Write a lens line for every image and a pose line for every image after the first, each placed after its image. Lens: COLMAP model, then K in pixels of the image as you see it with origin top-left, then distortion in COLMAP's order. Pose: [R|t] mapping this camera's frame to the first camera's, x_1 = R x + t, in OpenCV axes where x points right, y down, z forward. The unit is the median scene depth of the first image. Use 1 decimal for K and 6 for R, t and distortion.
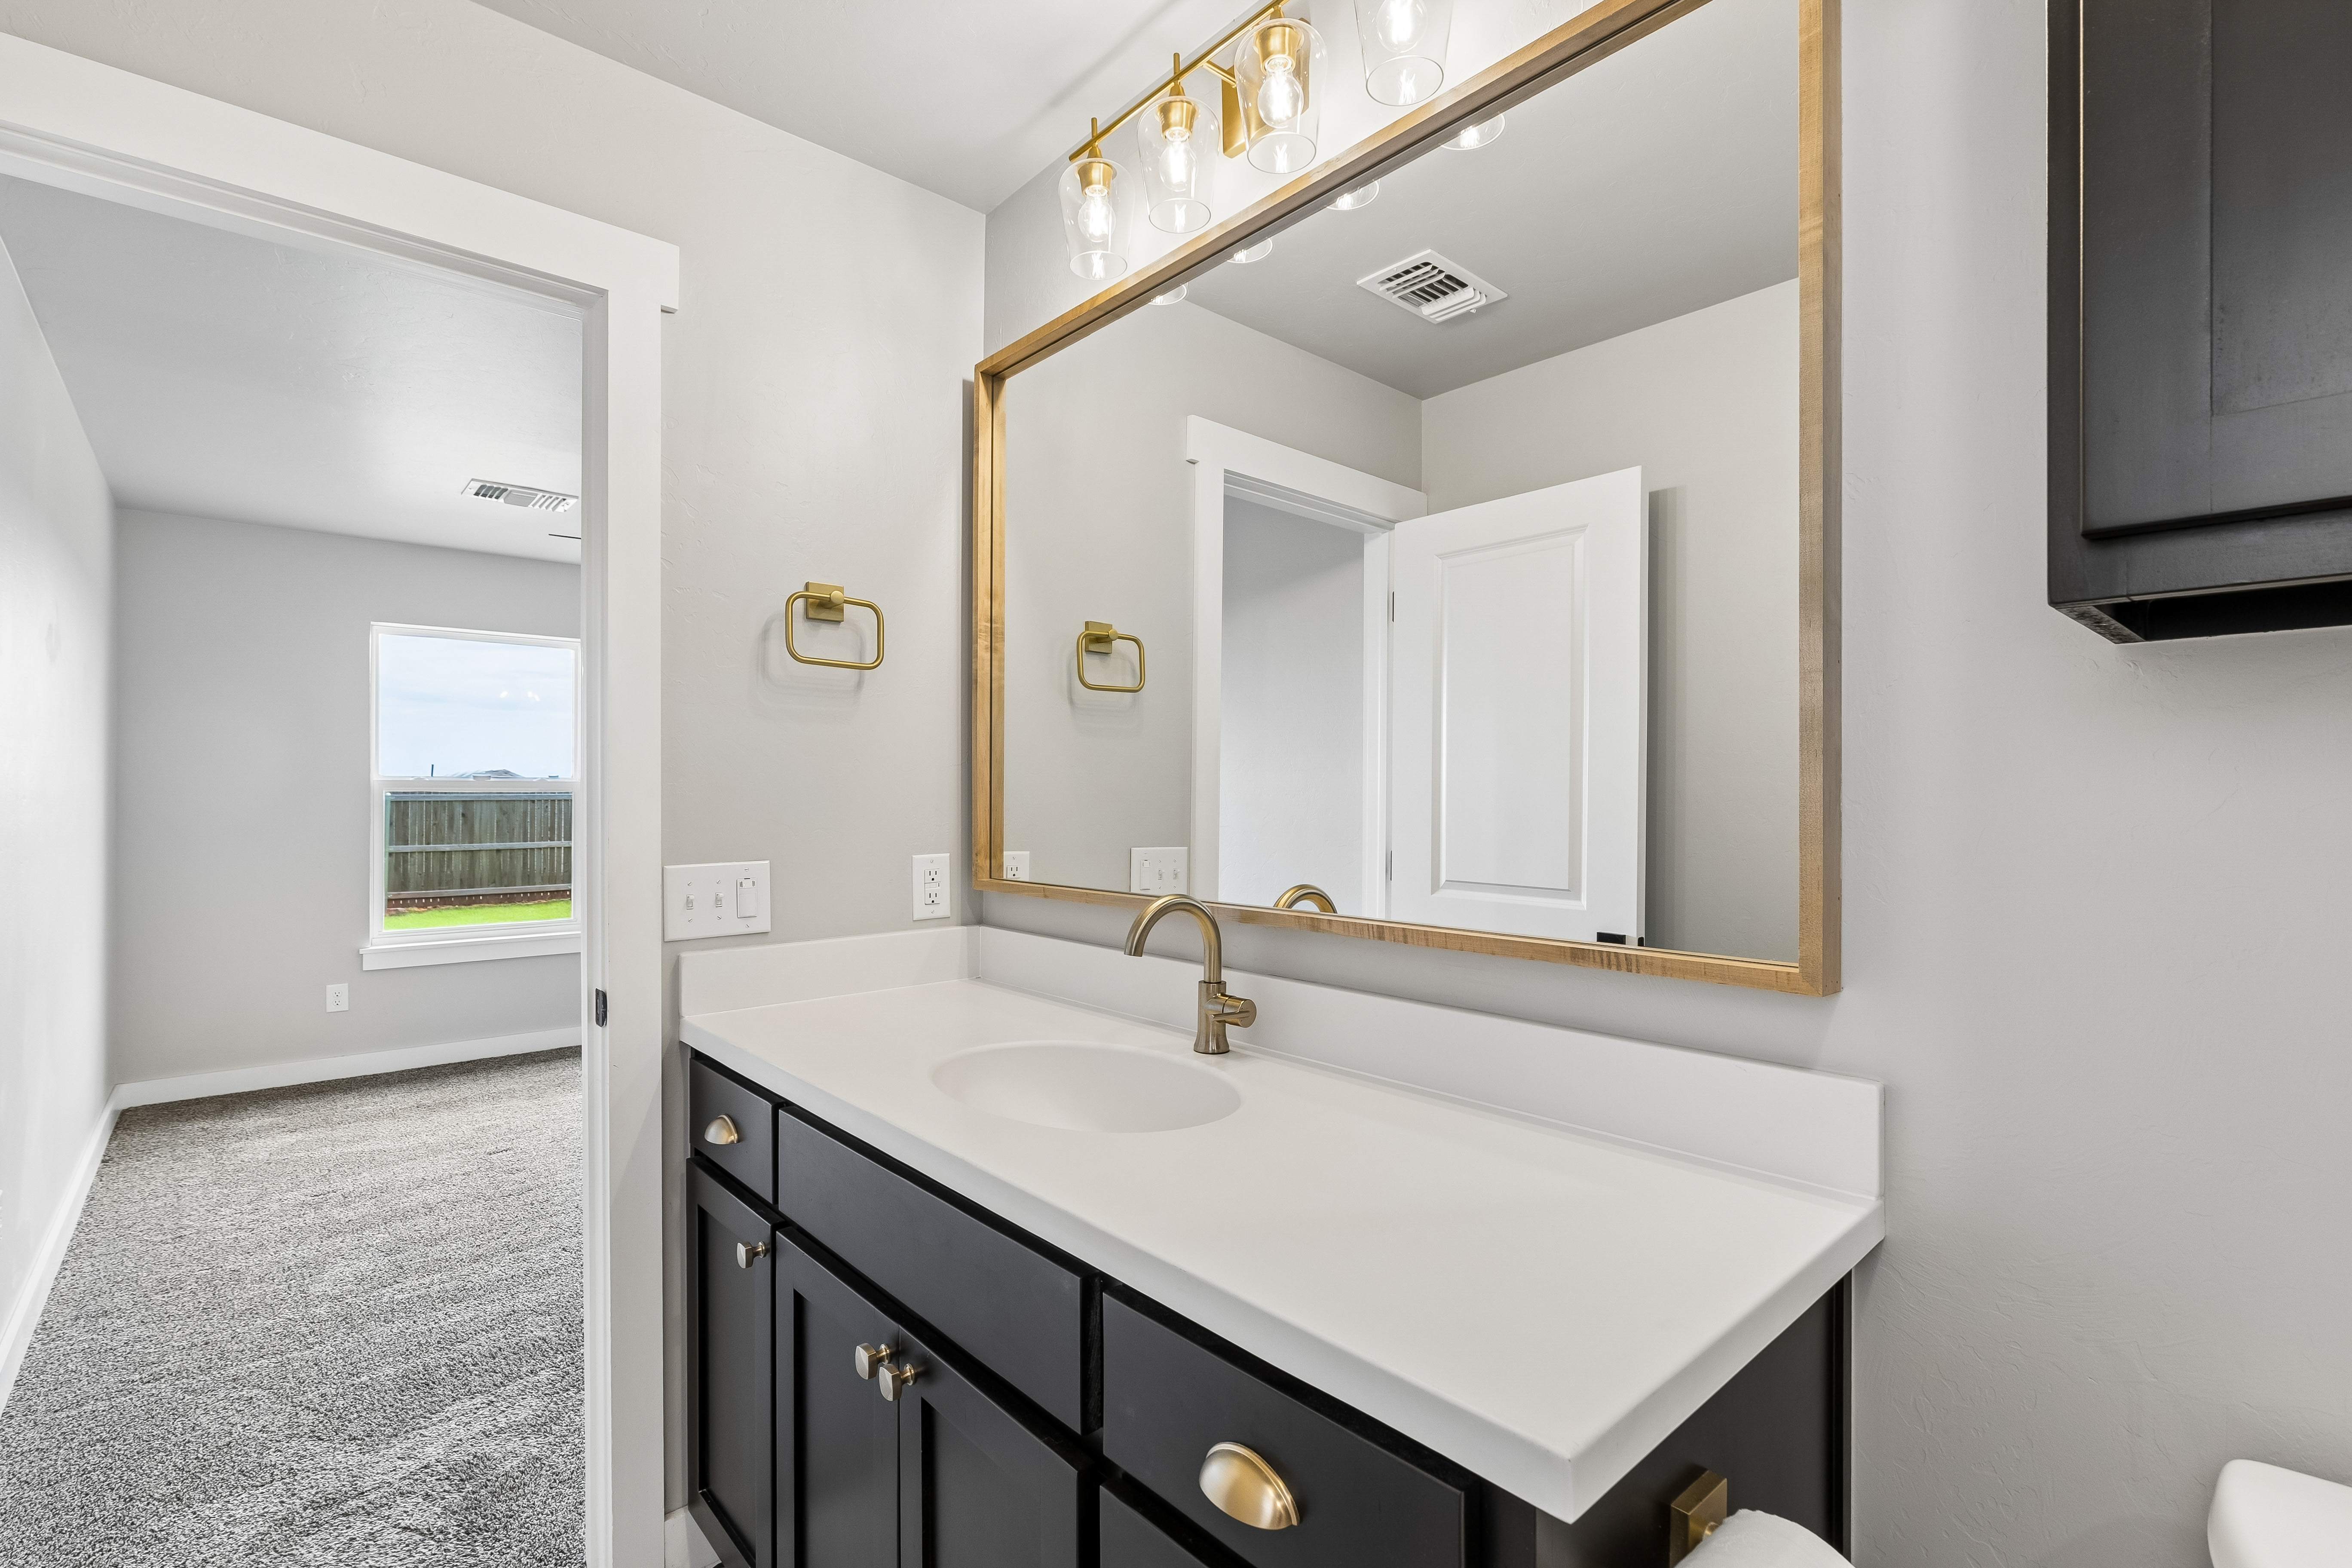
lens RADIAL K [[1060.9, 0, 1145.5], [0, 1060.9, 798.0], [0, 0, 1]] dist [0.005271, -0.002056]
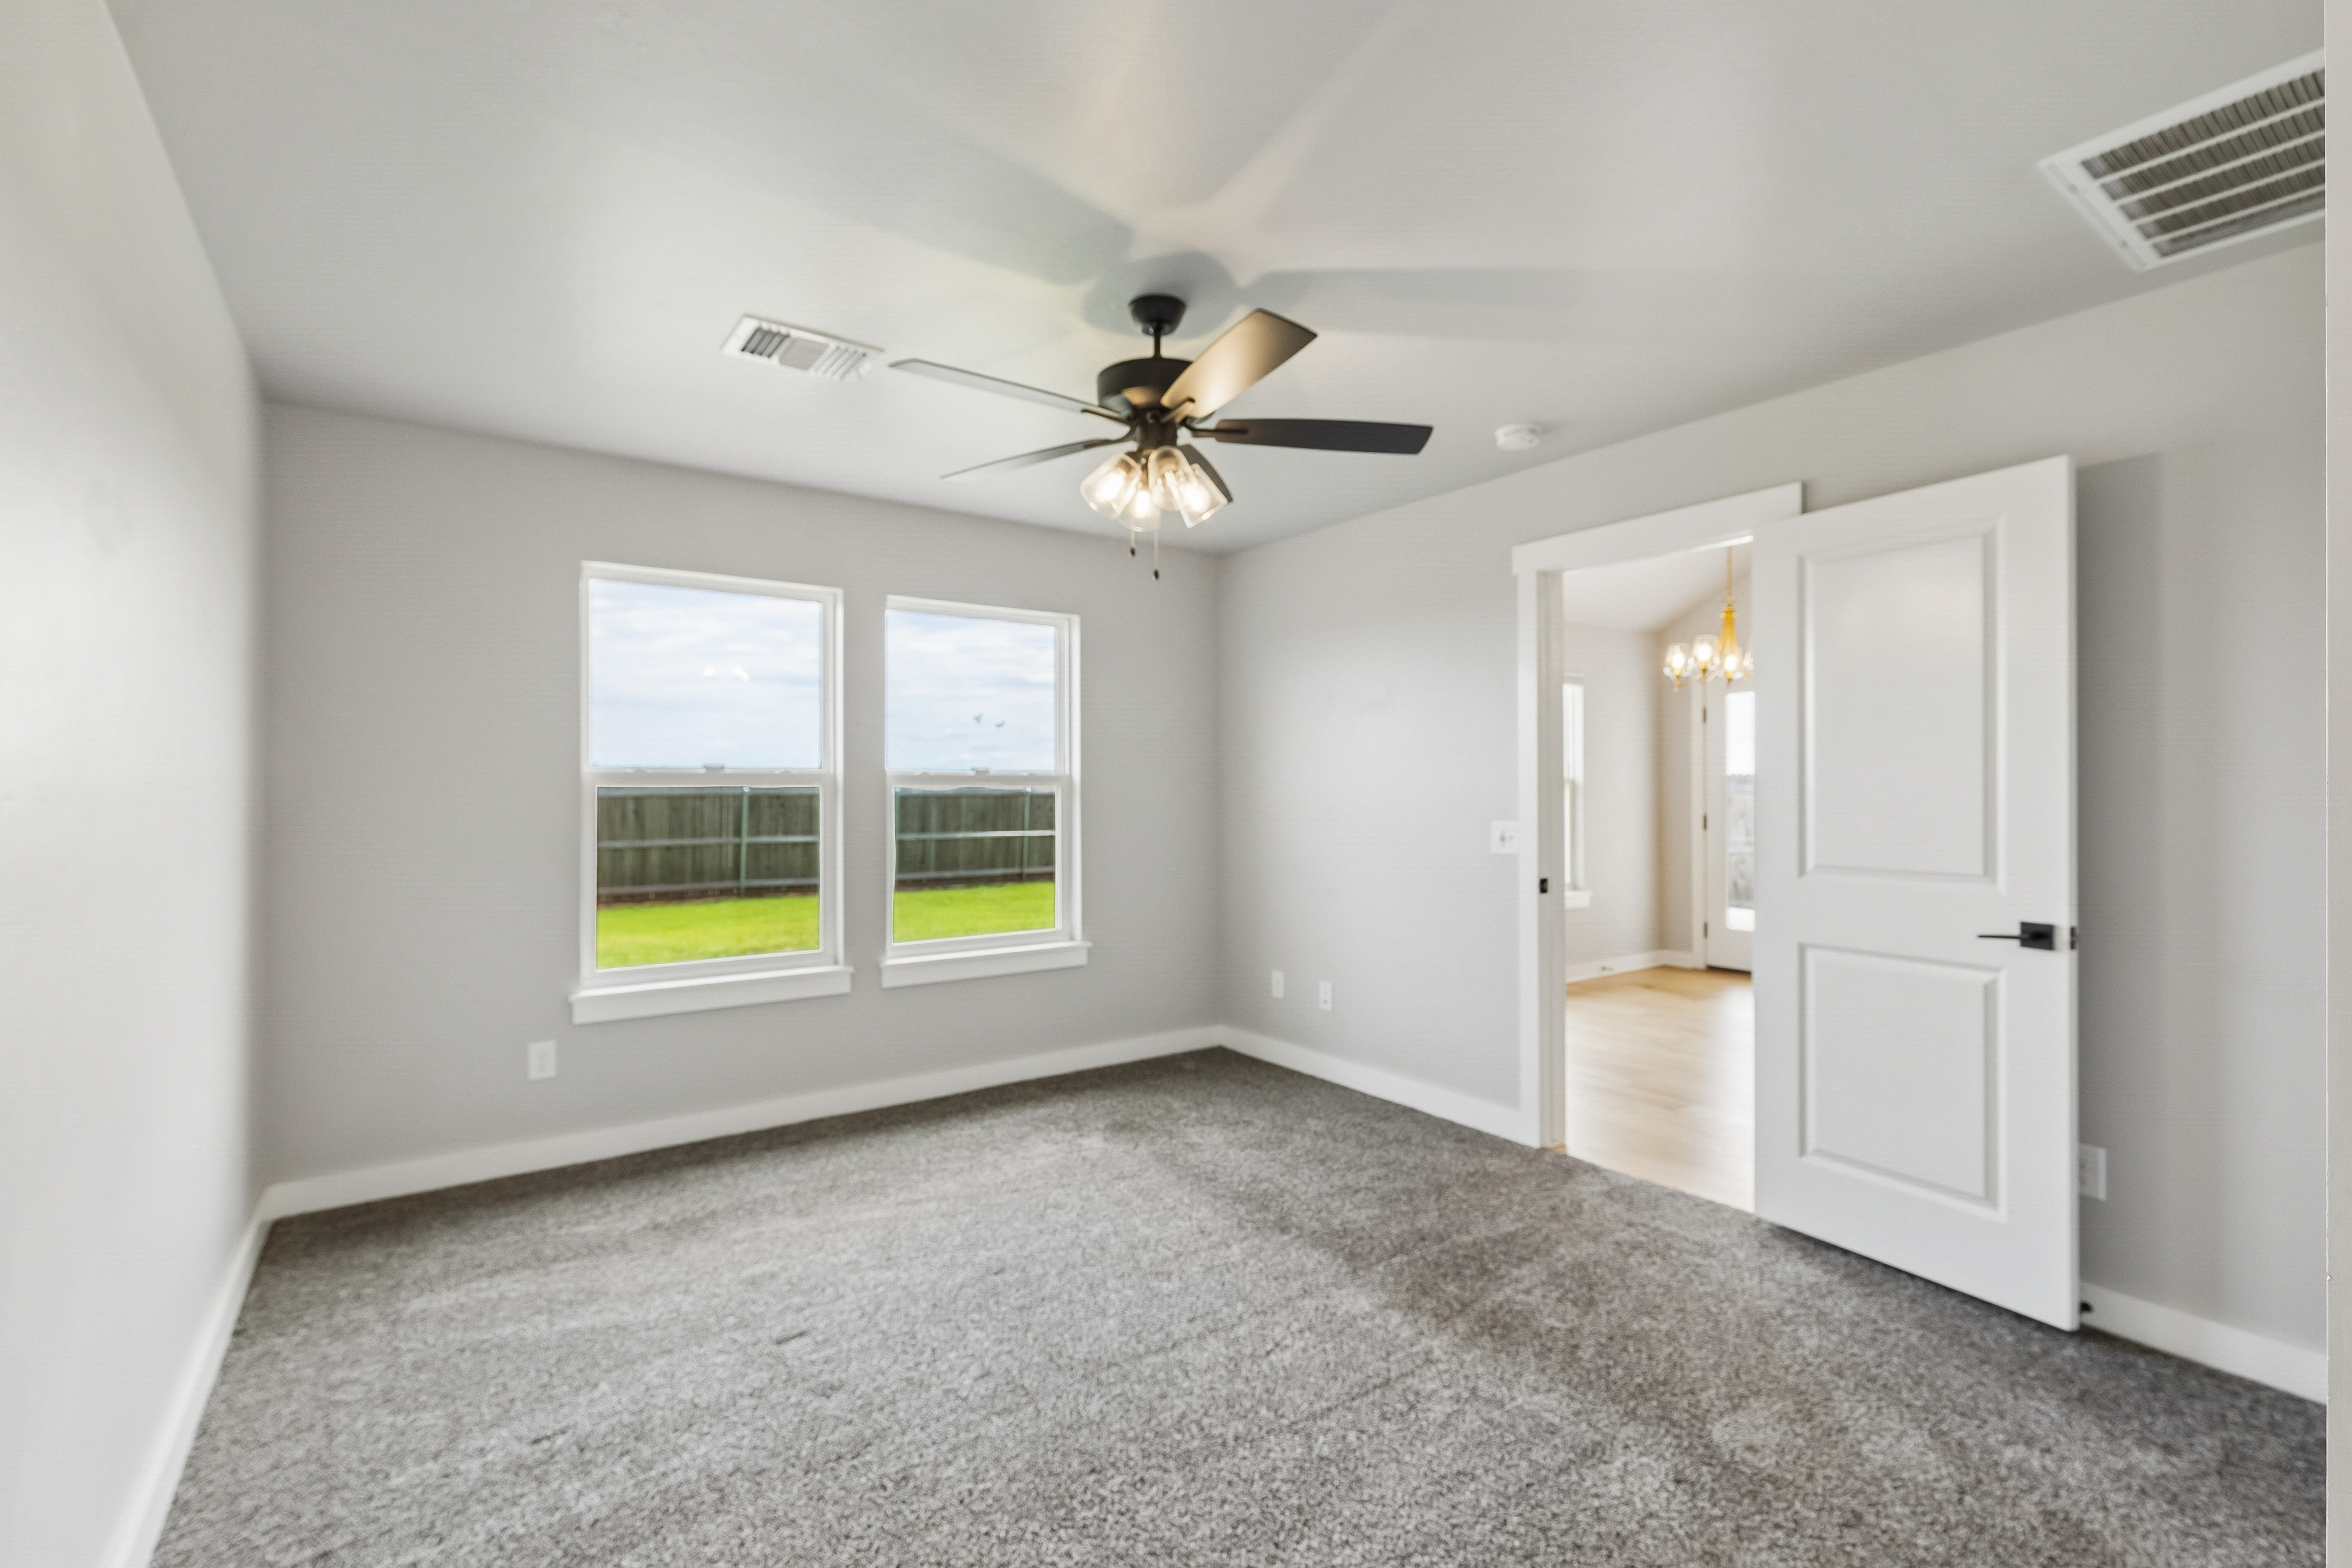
lens RADIAL K [[1060.9, 0, 1162.9], [0, 1060.9, 784.7], [0, 0, 1]] dist [0.005271, -0.002056]
pose [[0.995305, -0.004800, -0.096665, -0.281487], [0.004222, 0.999972, -0.006182, -0.000787], [0.096692, 0.005745, 0.995298, 0.330937]]
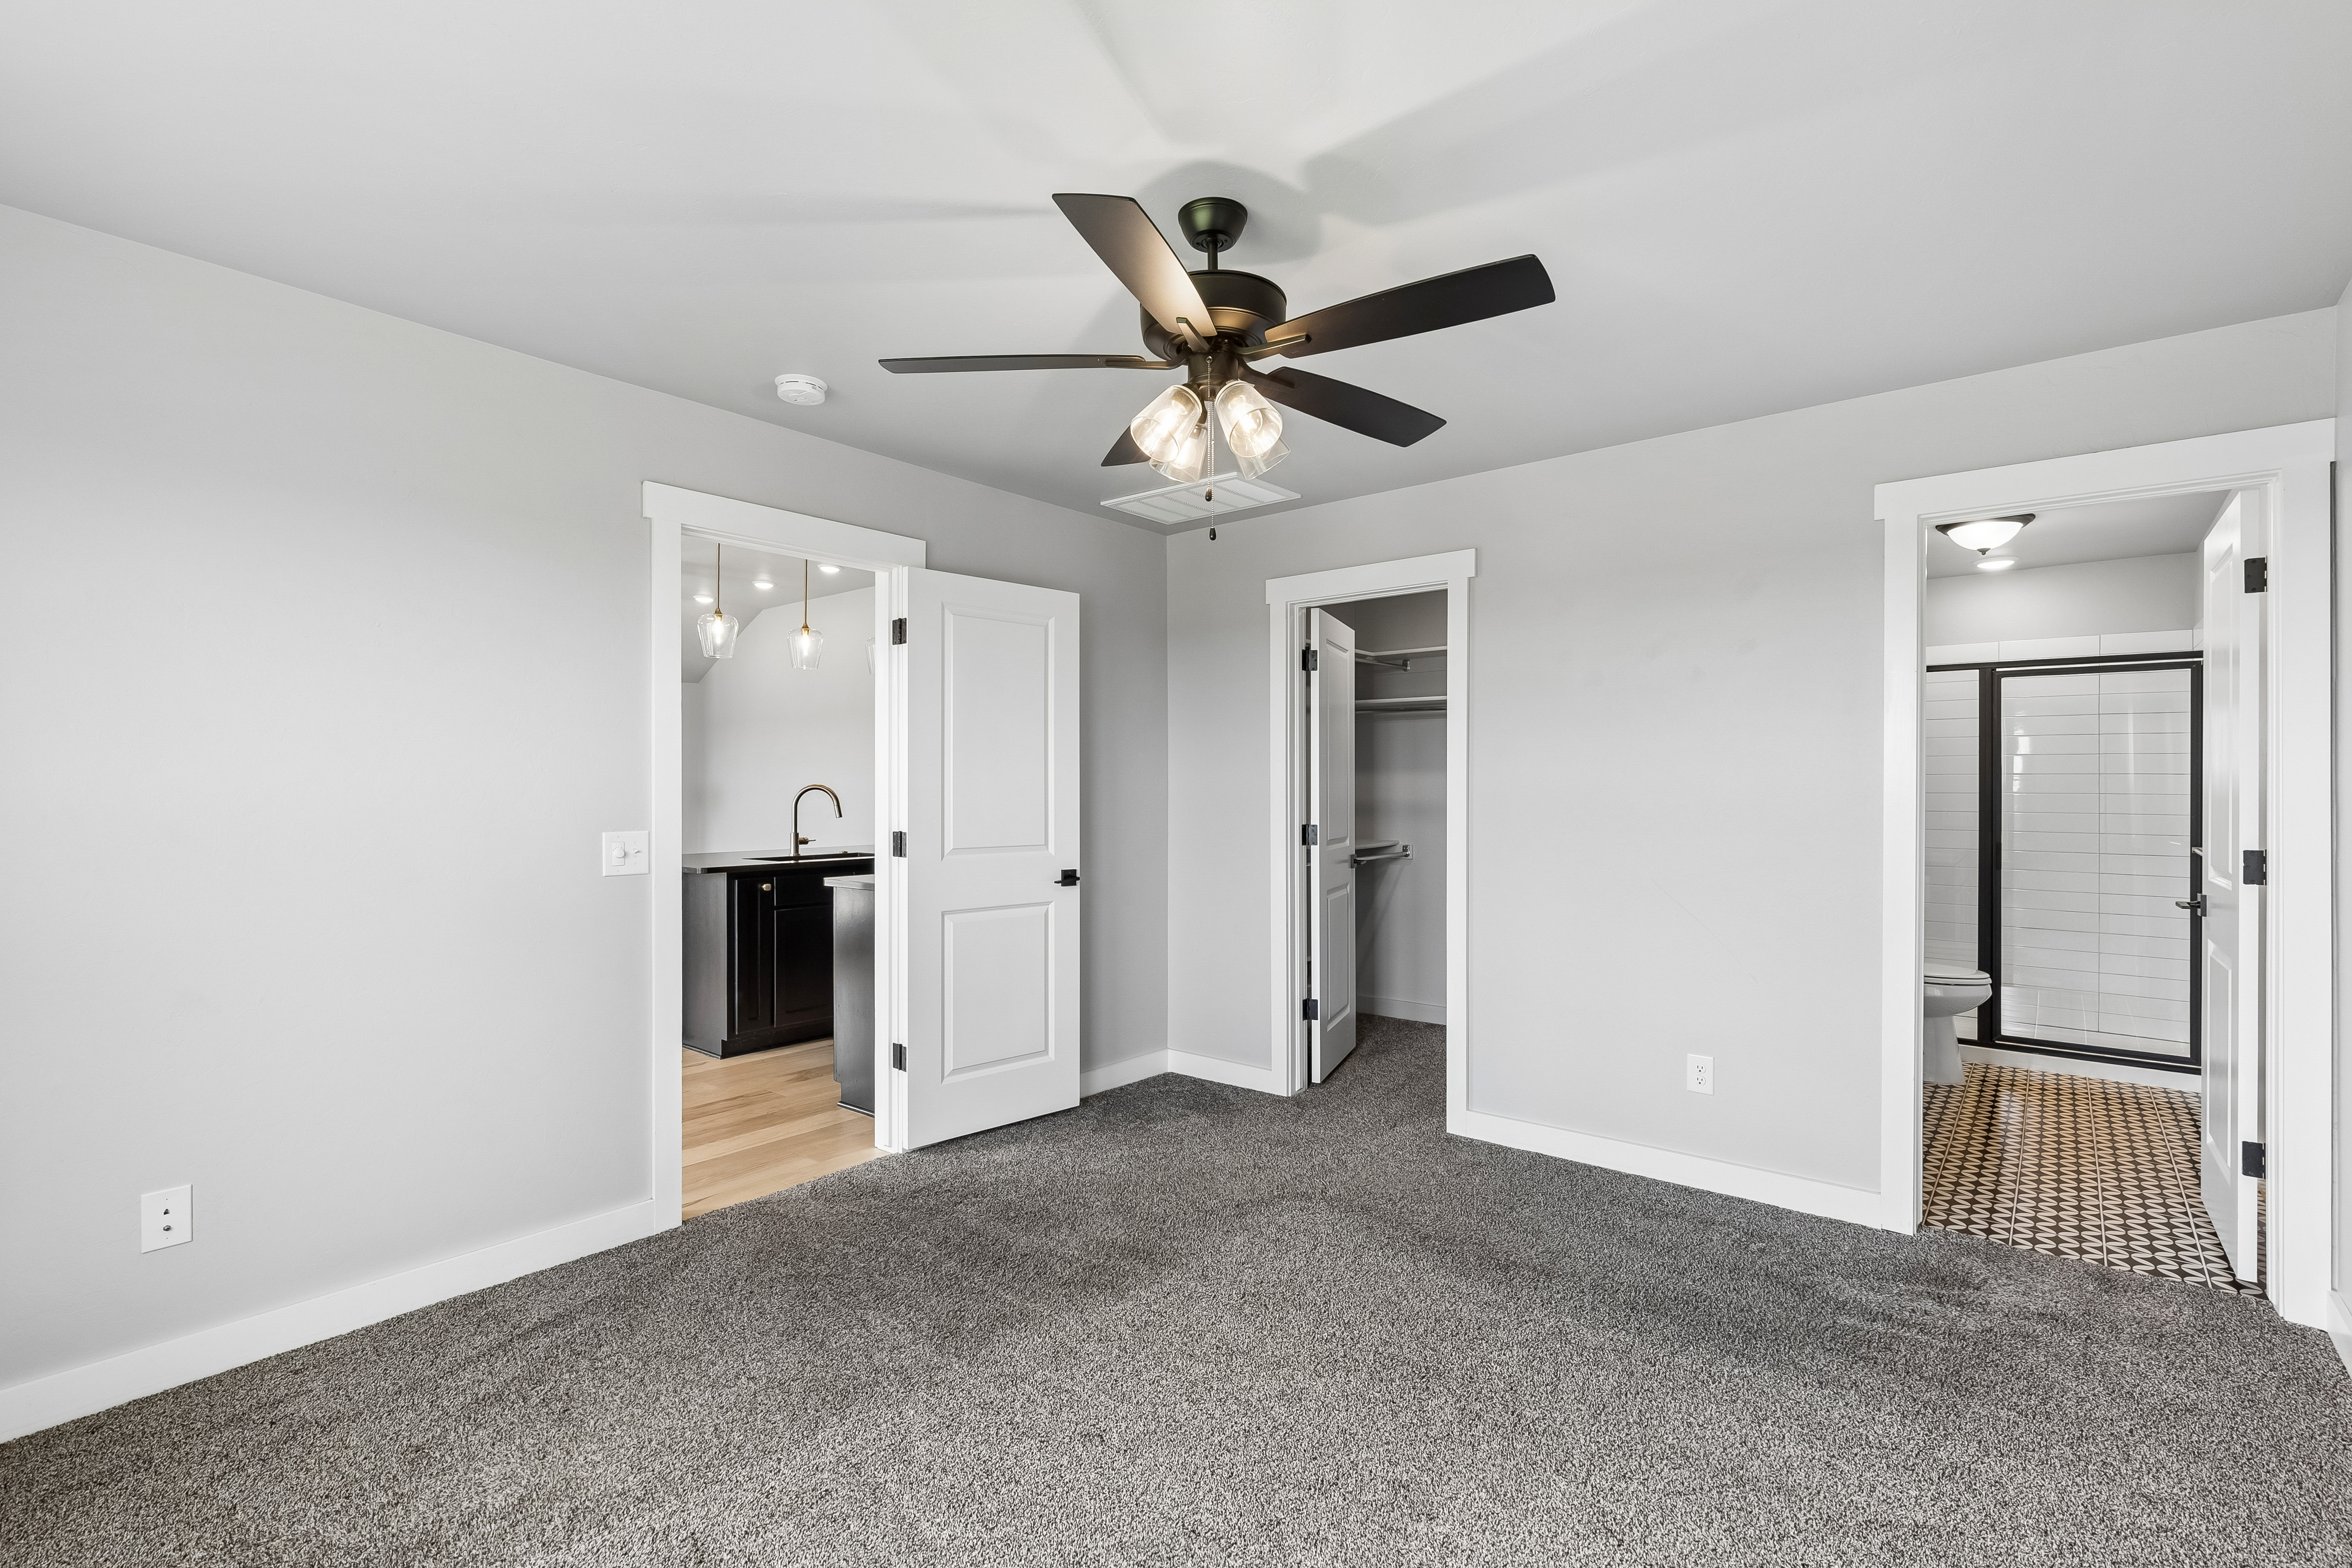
lens RADIAL K [[1060.9, 0, 1187.7], [0, 1060.9, 777.9], [0, 0, 1]] dist [0.005271, -0.002056]
pose [[-0.187164, 0.007790, 0.982298, -0.835311], [0.000037, 0.999969, -0.007923, -0.003505], [-0.982329, -0.001446, -0.187159, 1.031582]]
